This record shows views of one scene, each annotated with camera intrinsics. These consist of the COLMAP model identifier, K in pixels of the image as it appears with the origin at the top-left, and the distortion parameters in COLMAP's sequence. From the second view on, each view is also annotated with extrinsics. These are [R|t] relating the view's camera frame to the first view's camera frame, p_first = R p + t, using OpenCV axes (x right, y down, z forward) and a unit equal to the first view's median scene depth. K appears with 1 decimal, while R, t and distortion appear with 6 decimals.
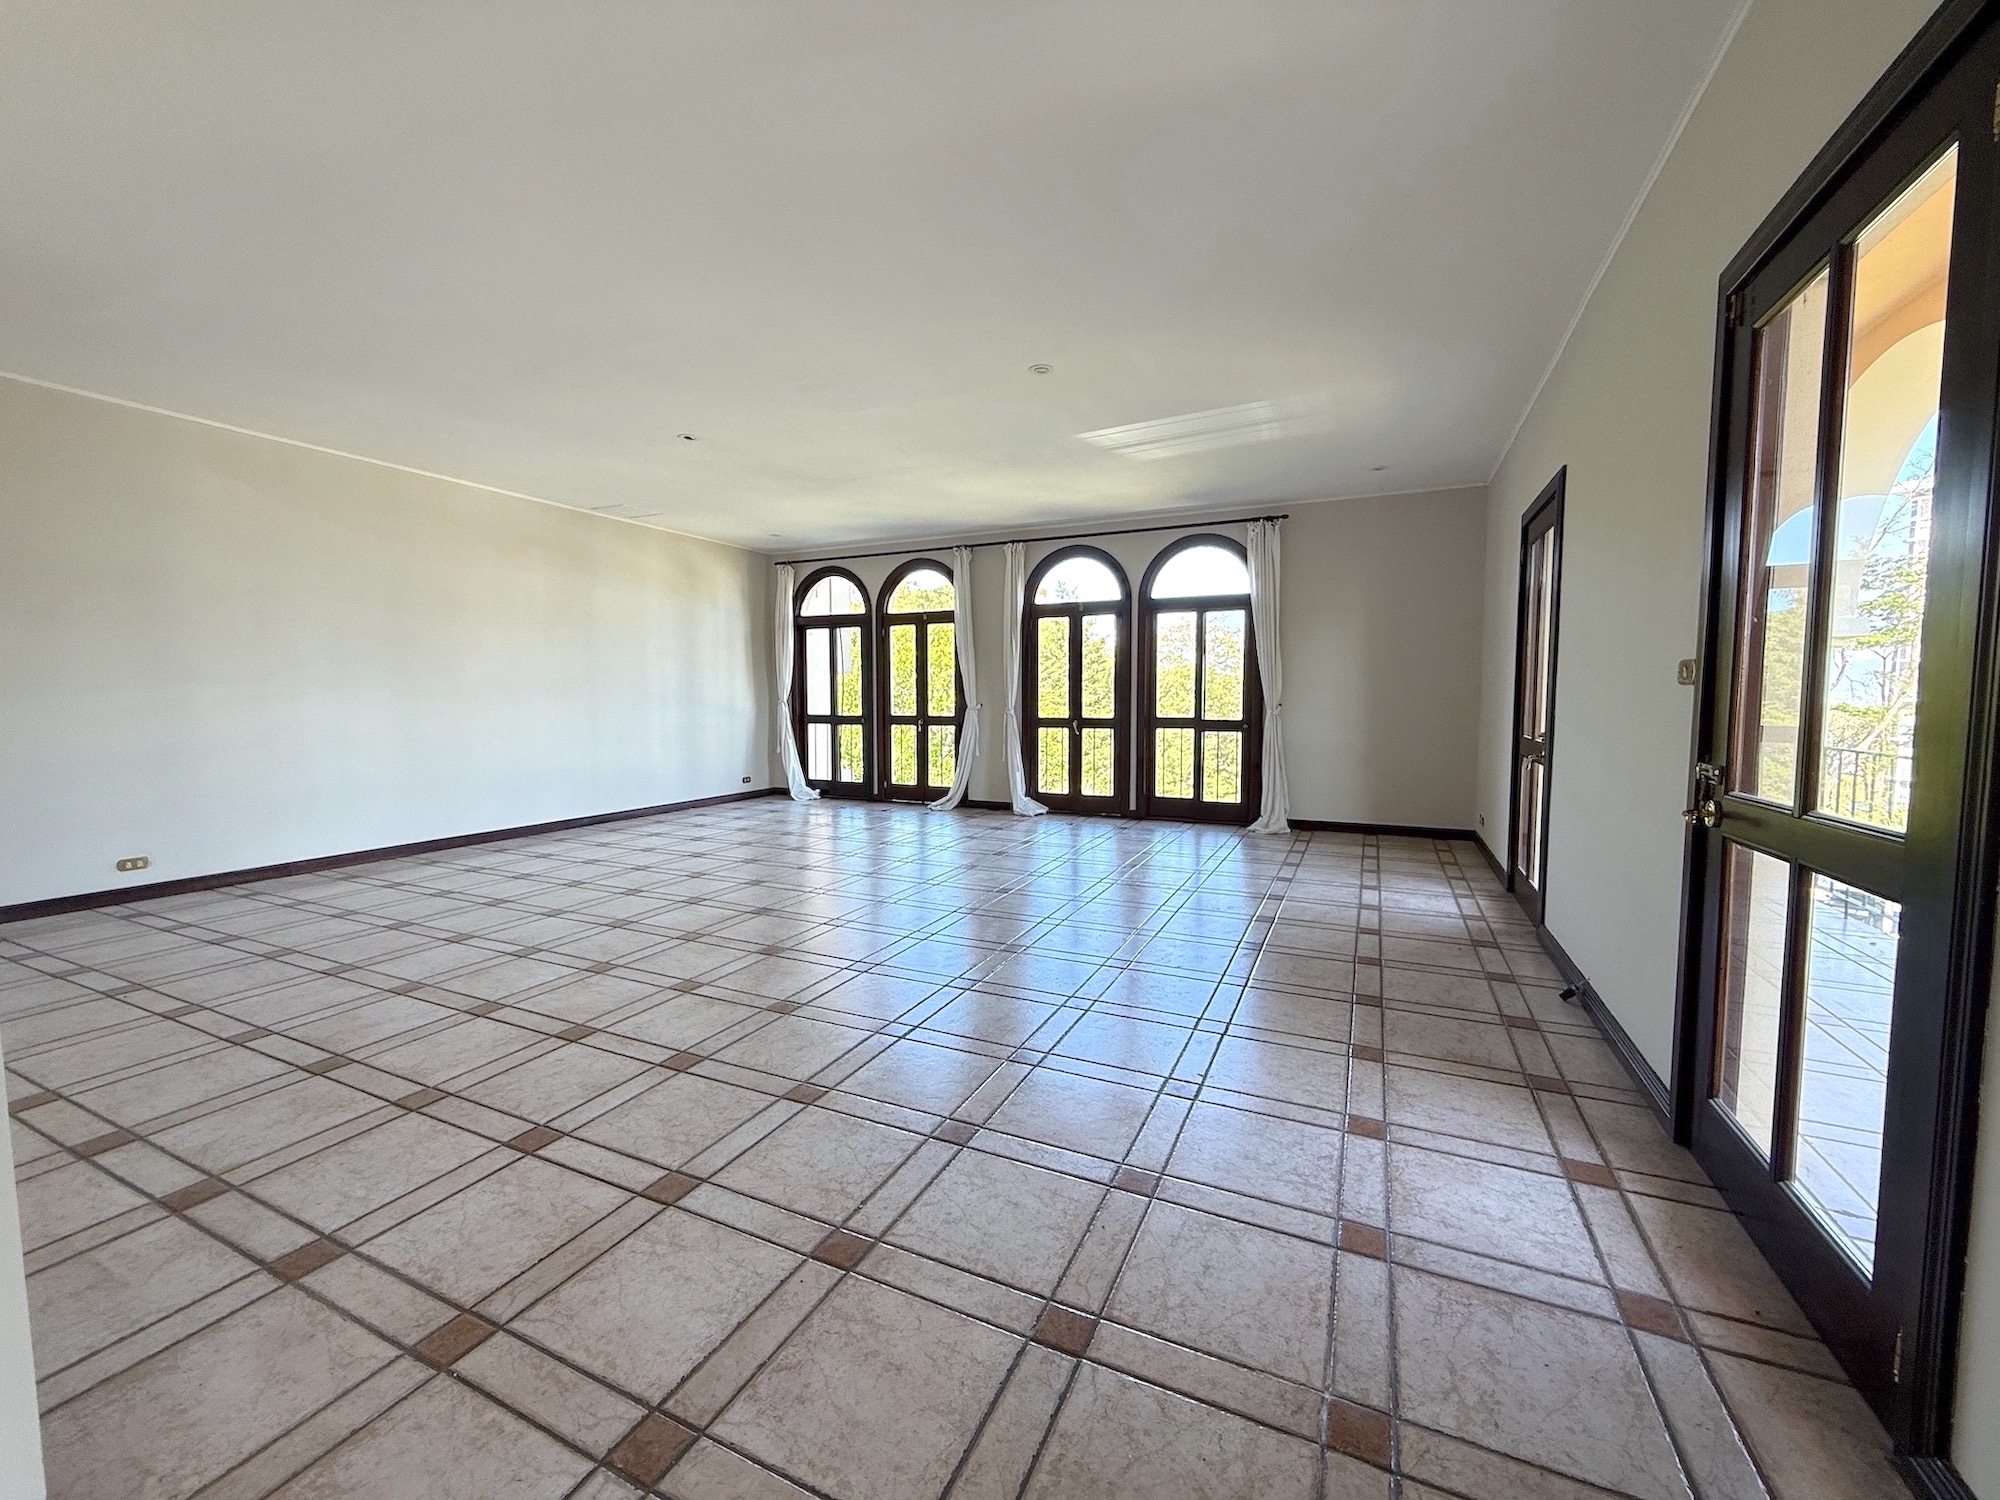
lens RADIAL K [[797.6, 0, 994.3], [0, 797.6, 753.3], [0, 0, 1]] dist [-0.002728, 0.000695]
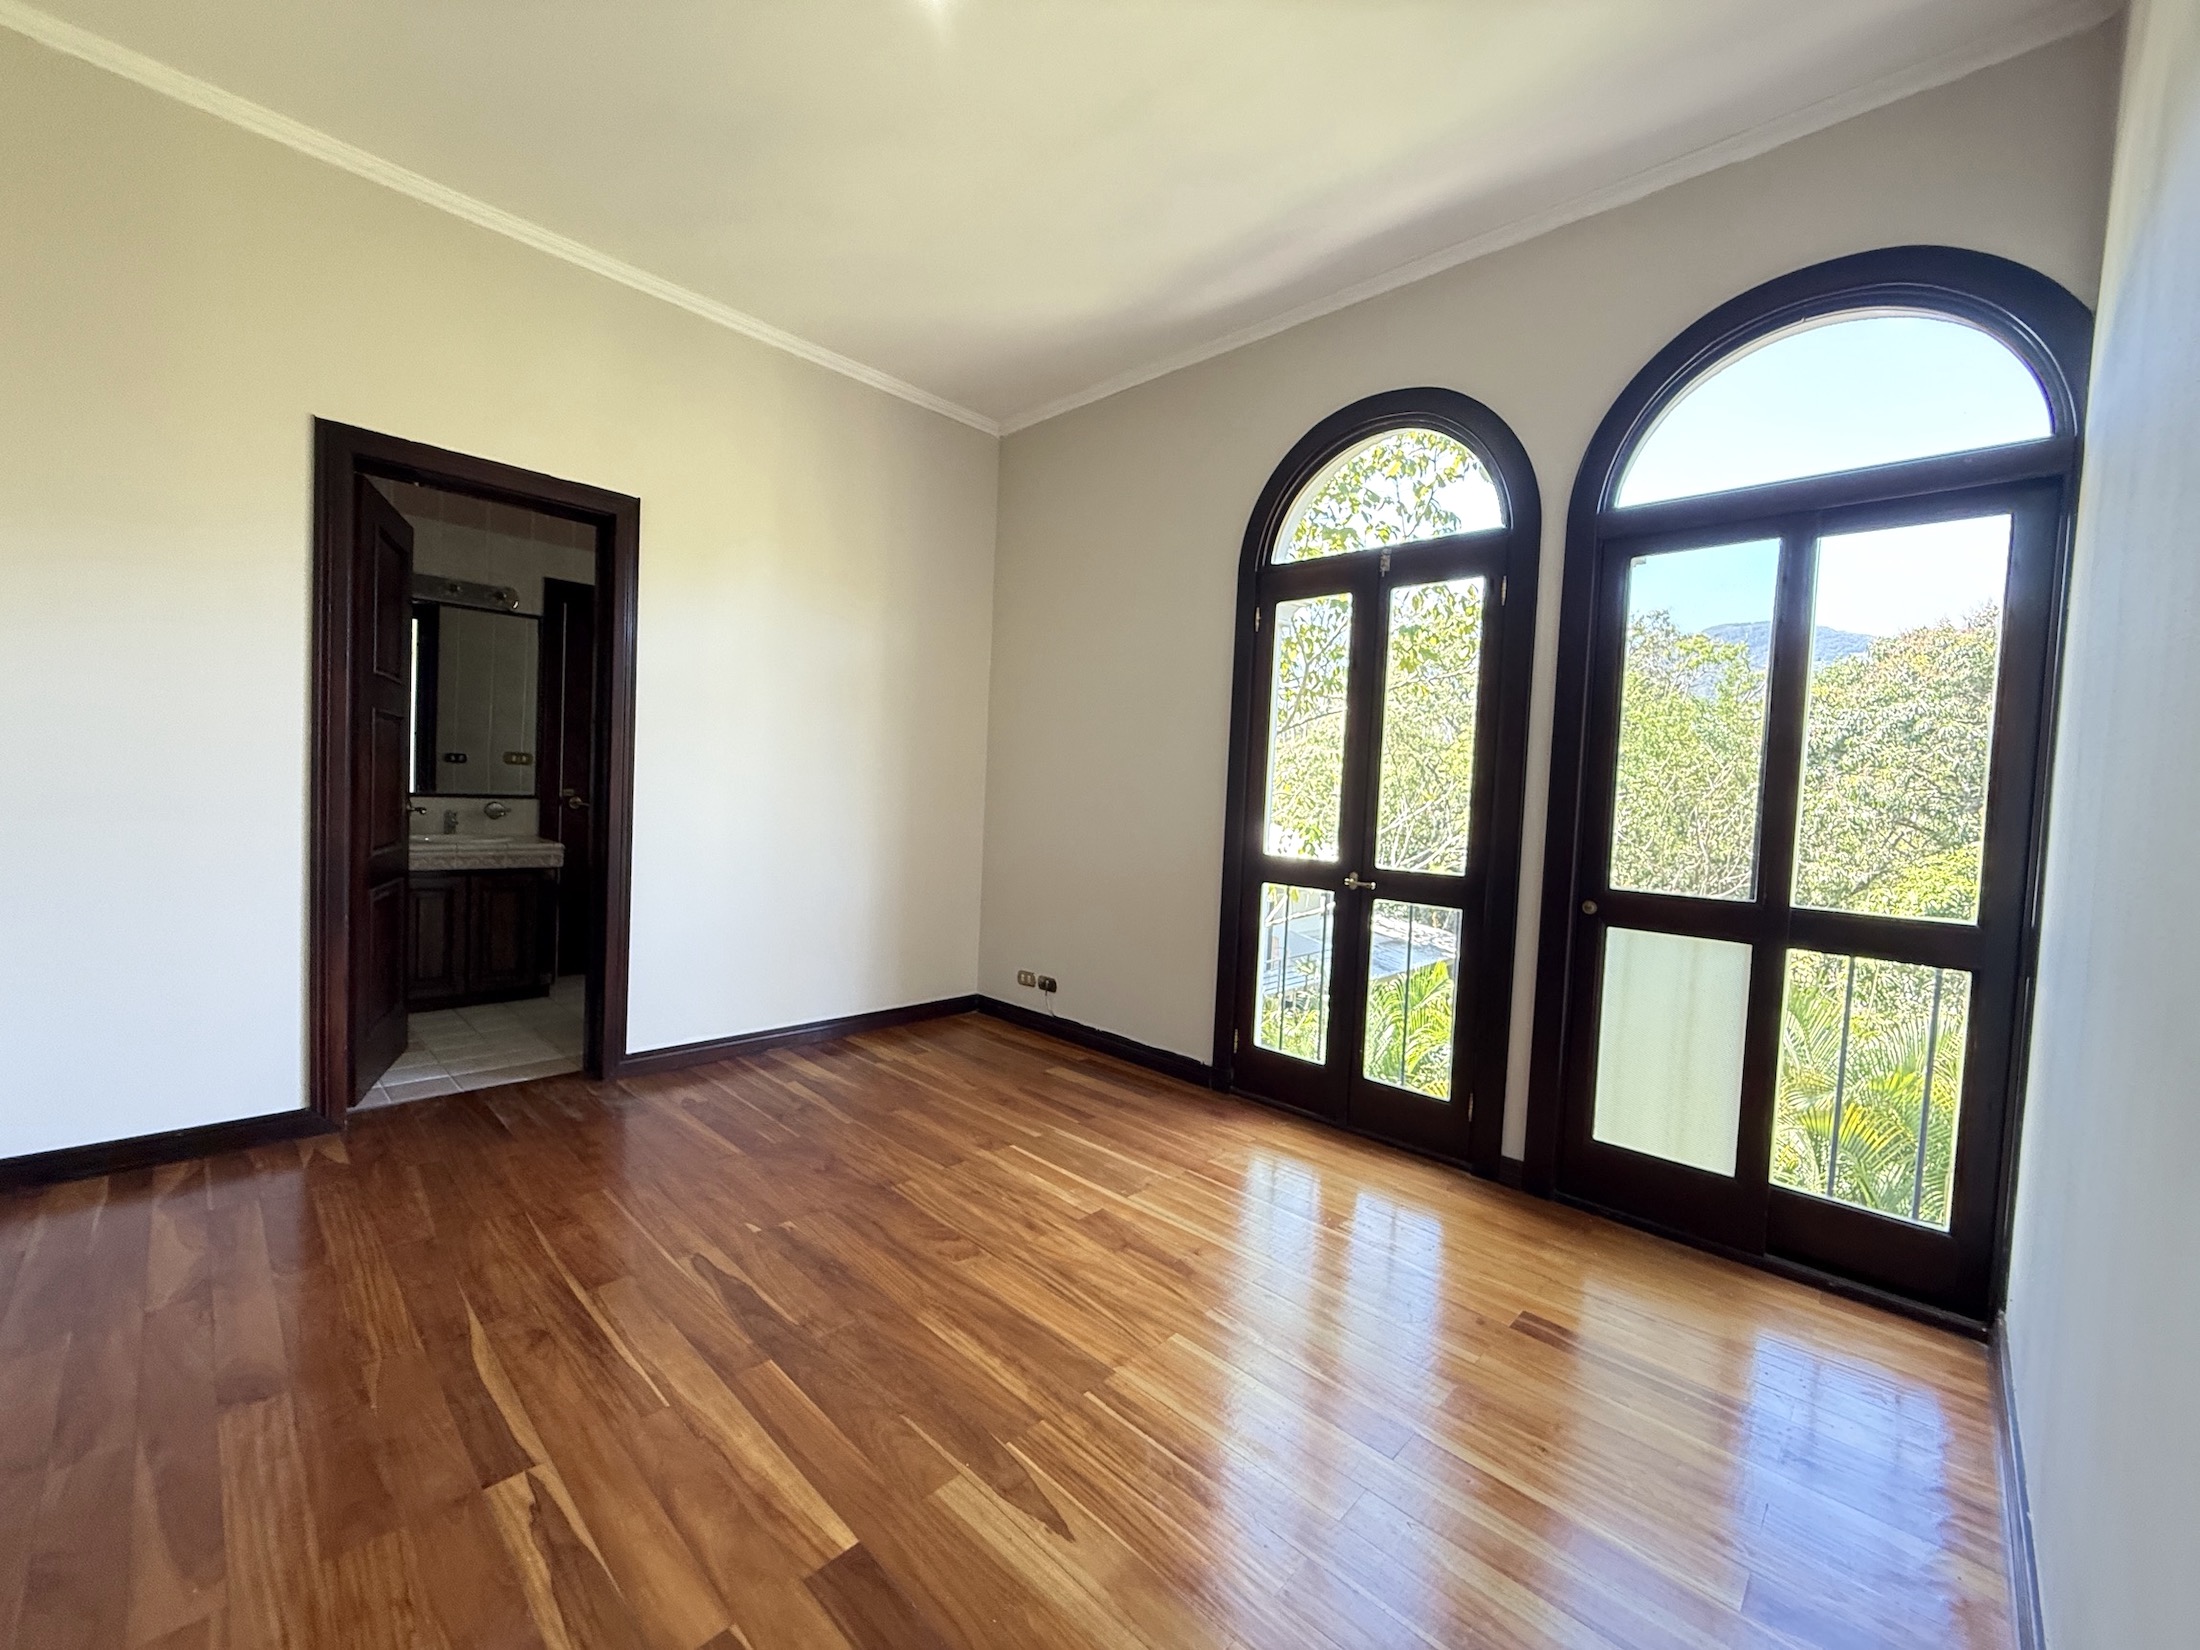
lens RADIAL K [[877.3, 0, 1086.7], [0, 877.3, 825.0], [0, 0, 1]] dist [-0.002728, 0.000695]
pose [[0.940189, 0.056996, -0.335850, 0.122018], [-0.067497, 0.997526, -0.019666, -0.047818], [0.333898, 0.041159, 0.941710, 0.590966]]
